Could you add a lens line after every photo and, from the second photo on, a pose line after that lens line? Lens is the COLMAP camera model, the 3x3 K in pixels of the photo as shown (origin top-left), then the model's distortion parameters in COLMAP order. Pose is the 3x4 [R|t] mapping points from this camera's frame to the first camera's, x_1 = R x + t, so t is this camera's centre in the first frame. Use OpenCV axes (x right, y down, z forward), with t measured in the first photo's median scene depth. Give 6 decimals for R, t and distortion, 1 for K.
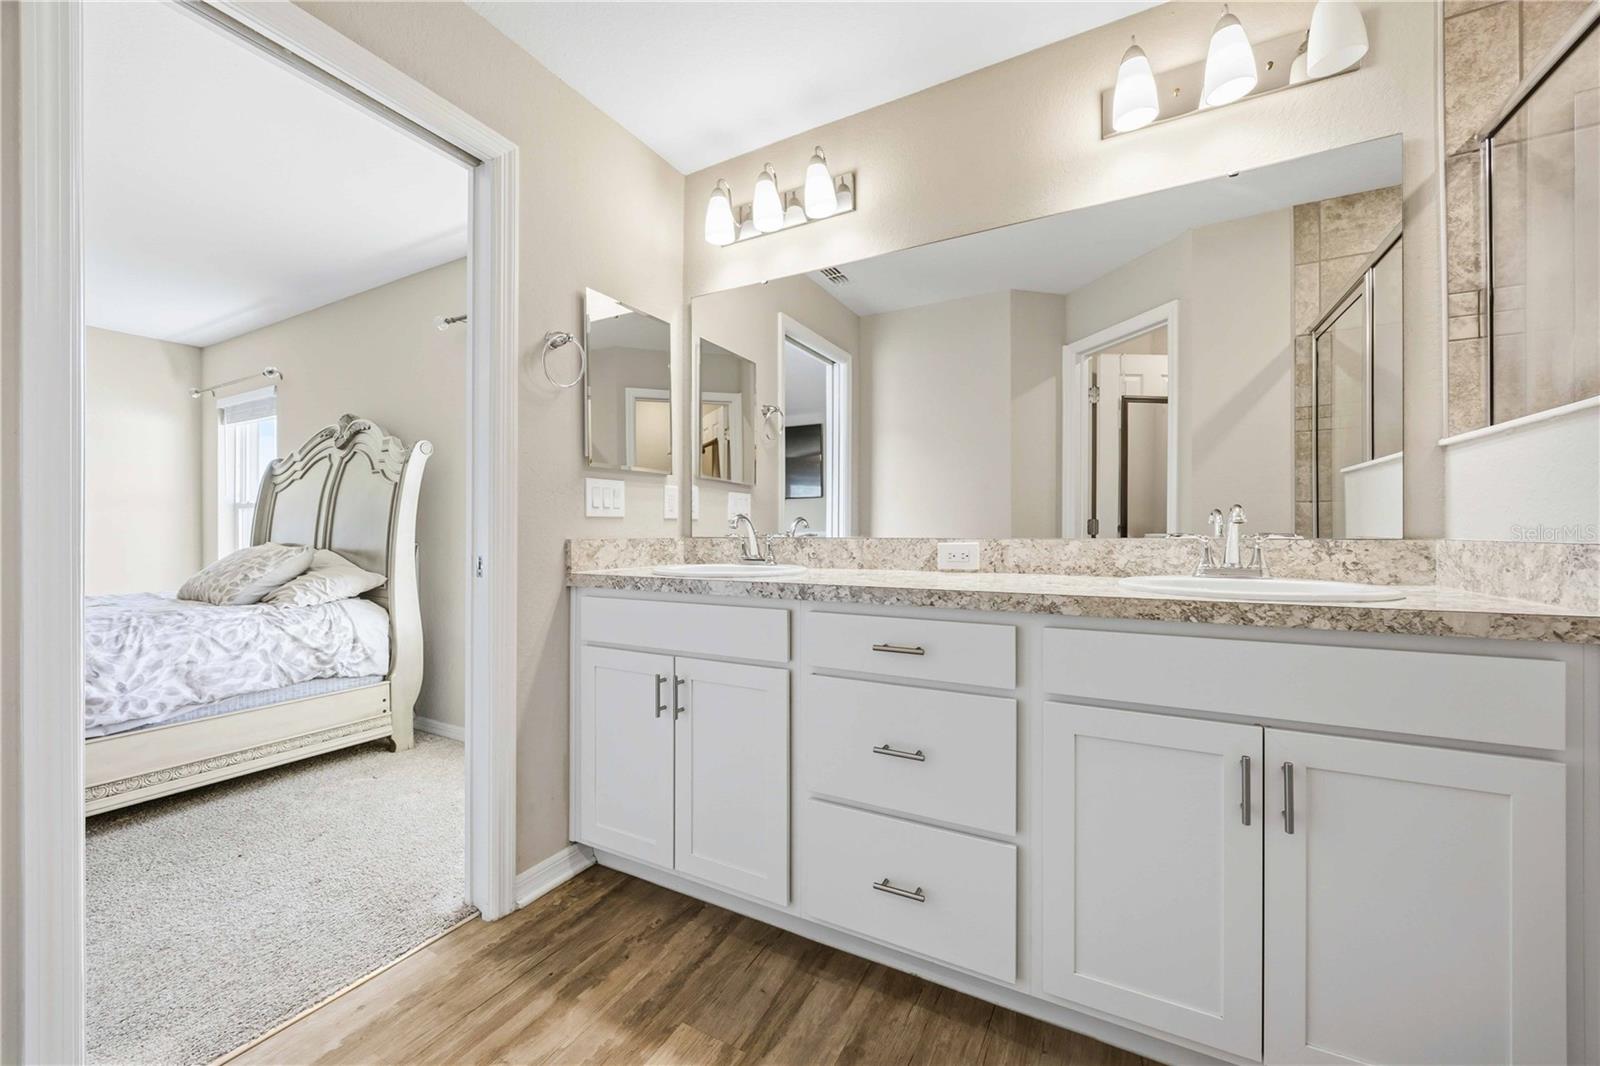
lens RADIAL K [[609.3, 0, 788.4], [0, 609.3, 529.8], [0, 0, 1]] dist [-0.005480, 0.000570]
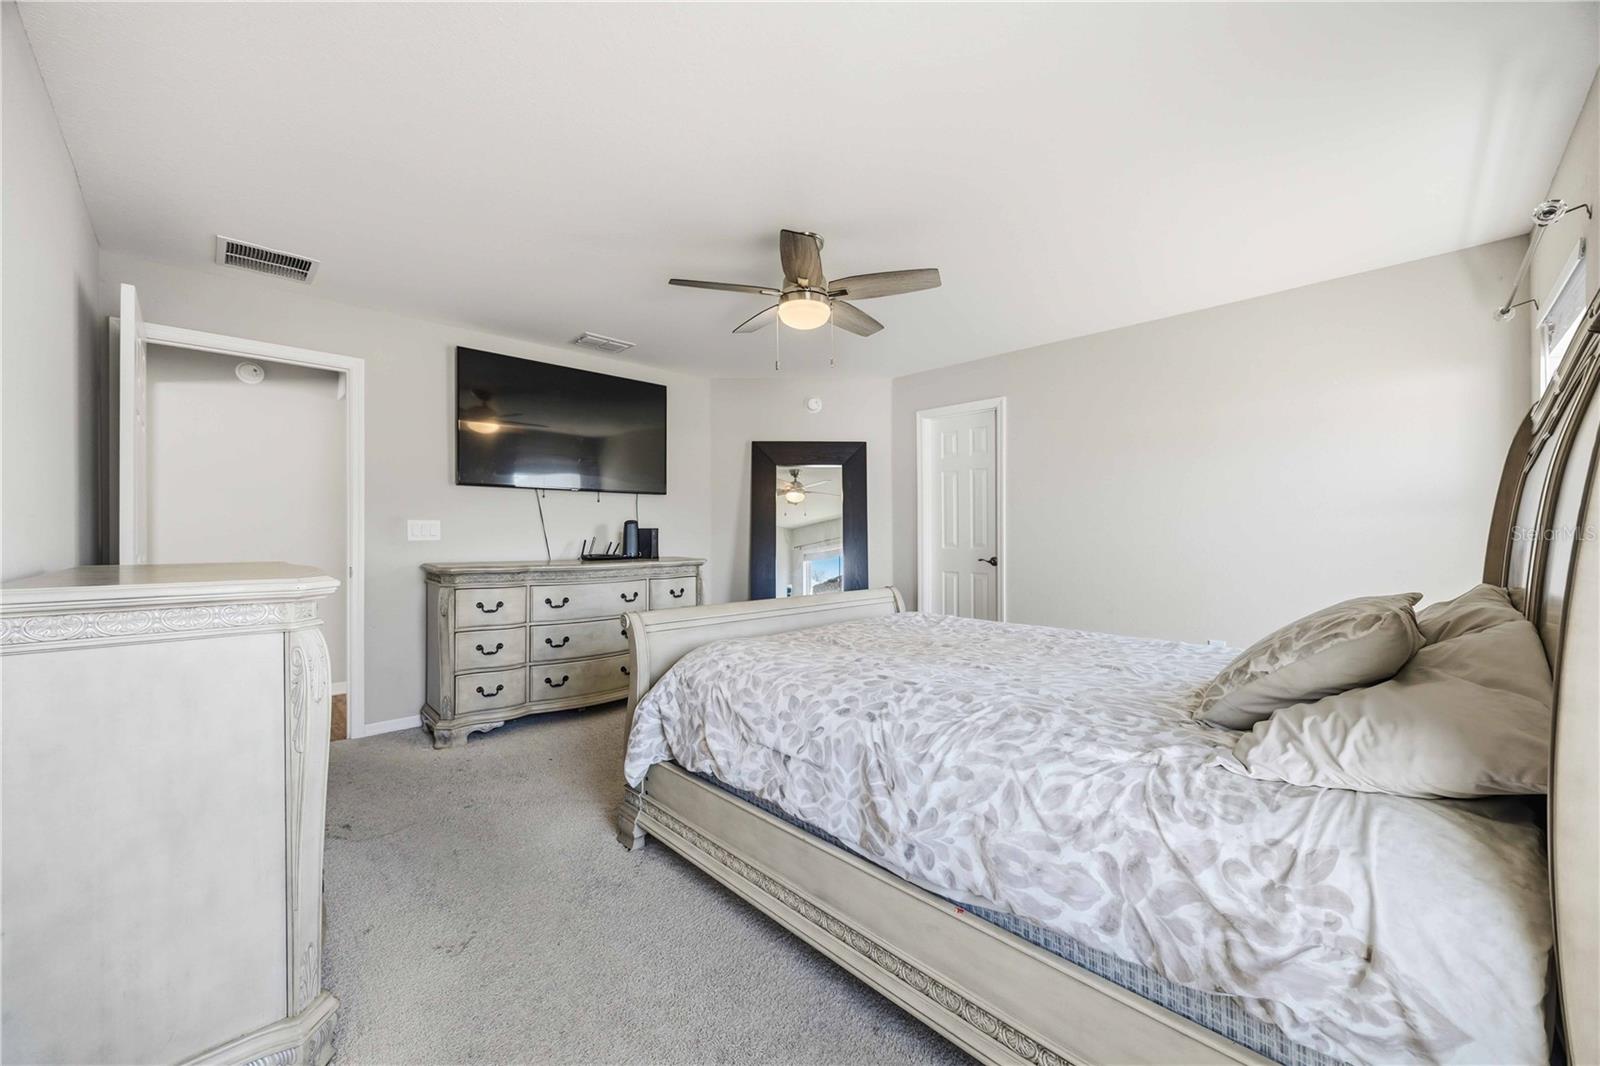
lens RADIAL K [[609.3, 0, 802.2], [0, 609.3, 537.1], [0, 0, 1]] dist [-0.005480, 0.000570]
pose [[-0.277728, 0.003026, -0.960655, -0.389461], [0.009202, 0.999958, 0.000489, -0.030553], [0.960616, -0.008704, -0.277744, 0.909344]]
